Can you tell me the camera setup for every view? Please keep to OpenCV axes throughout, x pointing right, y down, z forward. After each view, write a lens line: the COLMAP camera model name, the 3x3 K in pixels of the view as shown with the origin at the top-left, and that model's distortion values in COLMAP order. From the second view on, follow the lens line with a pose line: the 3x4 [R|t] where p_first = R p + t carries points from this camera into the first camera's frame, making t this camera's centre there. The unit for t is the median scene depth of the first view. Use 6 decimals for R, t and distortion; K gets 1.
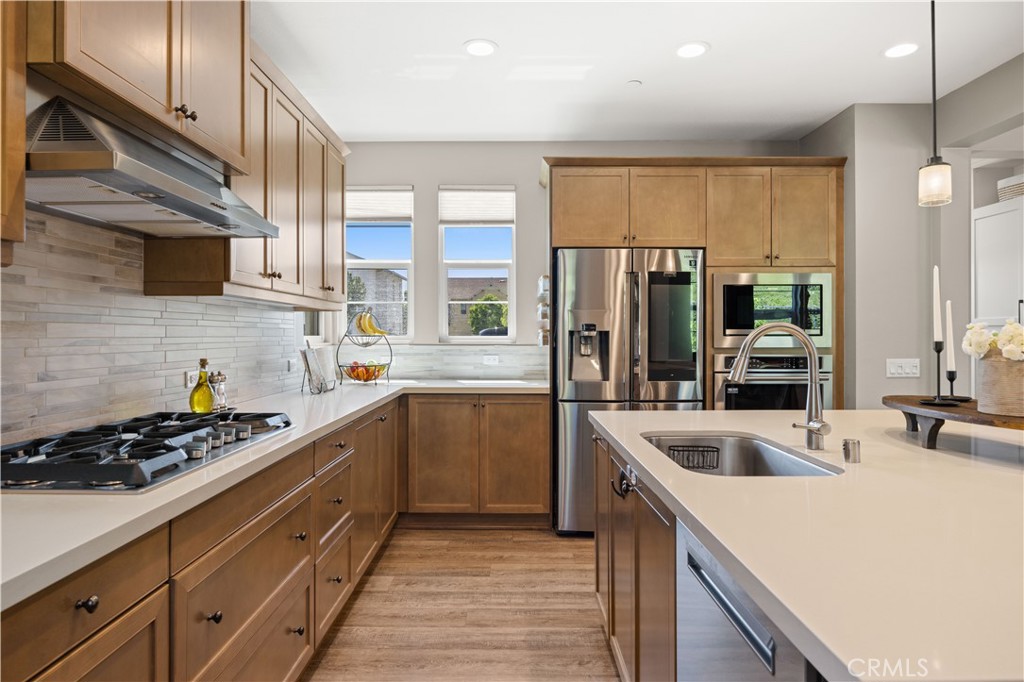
lens RADIAL K [[600.6, 0, 509.5], [0, 600.6, 335.3], [0, 0, 1]] dist [-0.007147, -0.000384]
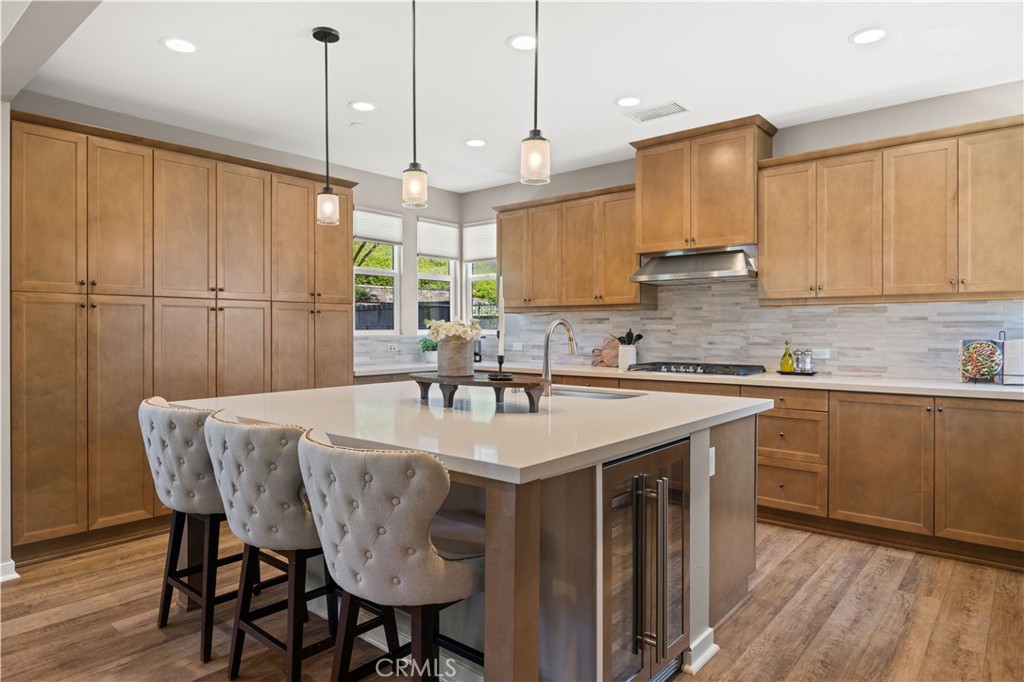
lens RADIAL K [[617.8, 0, 512.4], [0, 617.8, 333.1], [0, 0, 1]] dist [0.000603, 0.001429]
pose [[-0.645123, 0.004998, -0.764062, 1.038829], [0.001974, 0.999986, 0.004875, 0.004324], [0.764076, 0.001636, -0.645124, 1.129097]]
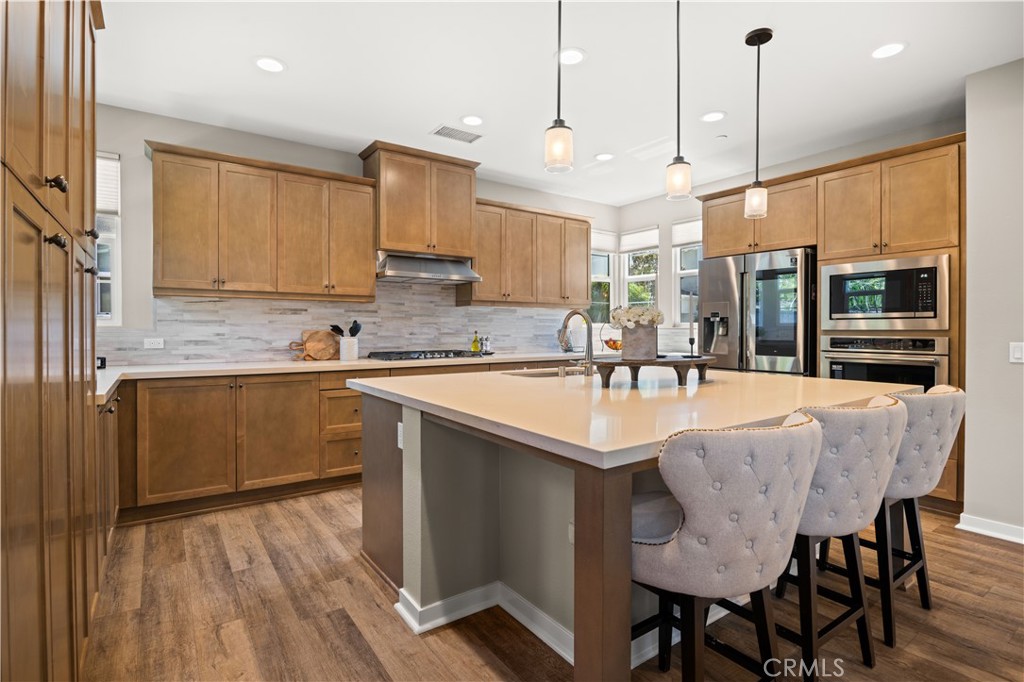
lens RADIAL K [[507.9, 0, 511.8], [0, 507.9, 332.1], [0, 0, 1]] dist [0.000248, 0.000459]
pose [[0.576064, 0.005760, -0.817384, 0.943902], [-0.000552, 0.999978, 0.006658, 0.022309], [0.817404, -0.003384, 0.576054, -0.073213]]
